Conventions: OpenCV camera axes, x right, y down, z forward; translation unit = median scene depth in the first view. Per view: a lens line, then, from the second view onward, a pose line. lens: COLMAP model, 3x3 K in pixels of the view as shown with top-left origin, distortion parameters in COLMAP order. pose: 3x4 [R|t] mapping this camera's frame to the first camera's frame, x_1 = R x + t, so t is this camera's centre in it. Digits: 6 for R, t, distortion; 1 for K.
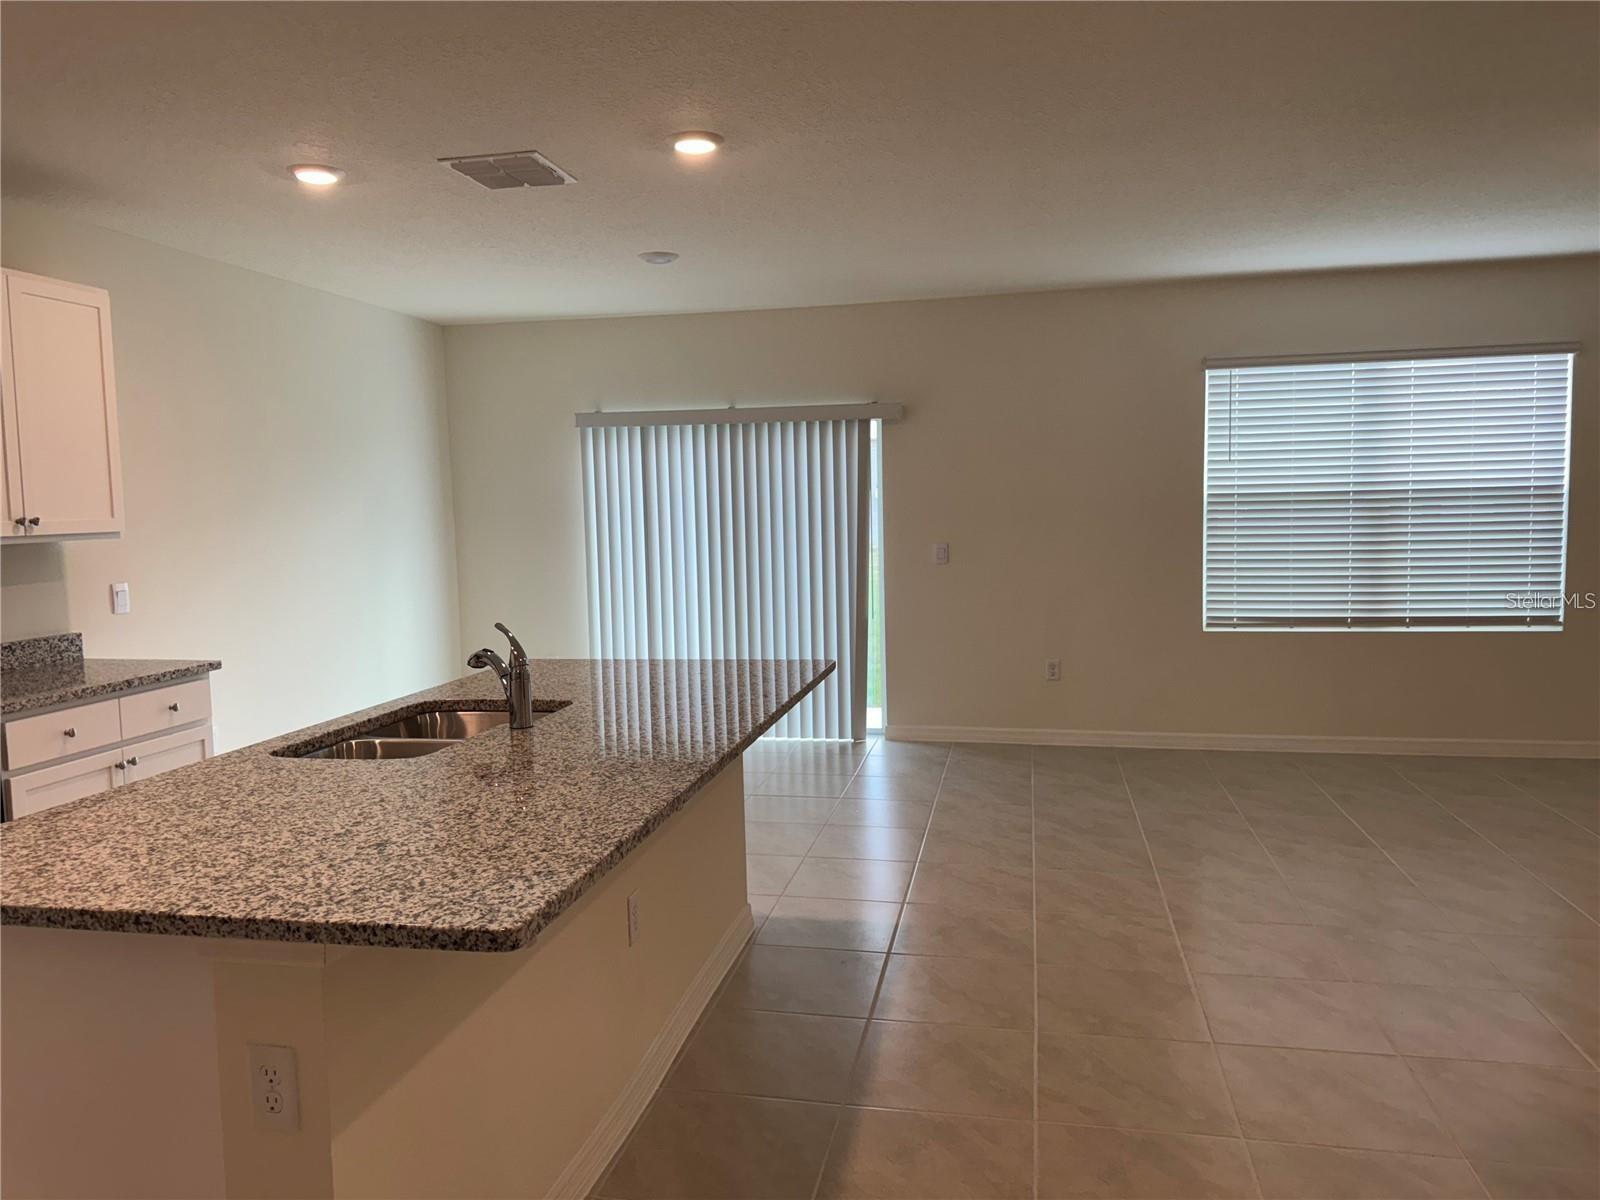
lens RADIAL K [[1107.0, 0, 800.0], [0, 1107.0, 600.0], [0, 0, 1]] dist [0.002487, -0.002931]
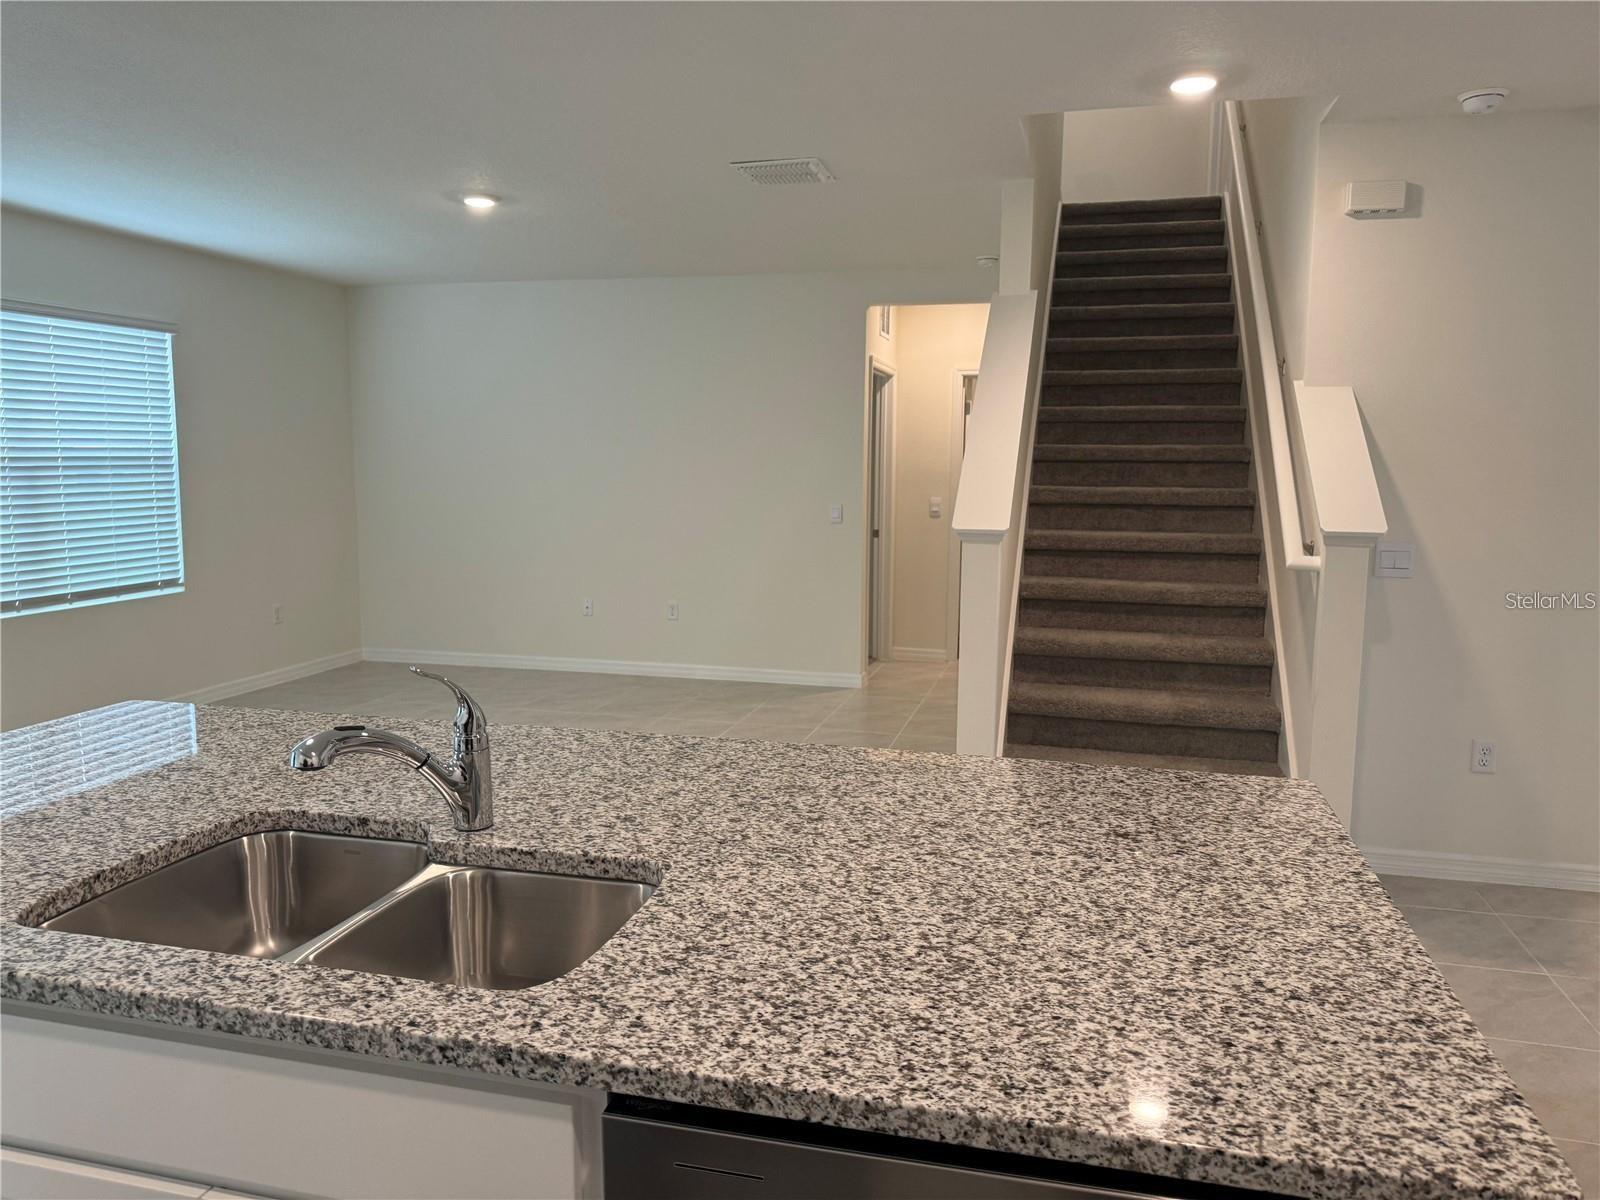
lens RADIAL K [[1121.4, 0, 800.0], [0, 1121.4, 600.0], [0, 0, 1]] dist [-0.033658, -0.007129]
pose [[0.074718, -0.098317, 0.992346, -1.238014], [0.075840, 0.992806, 0.092652, -0.067594], [-0.994317, 0.068337, 0.081637, 1.142336]]
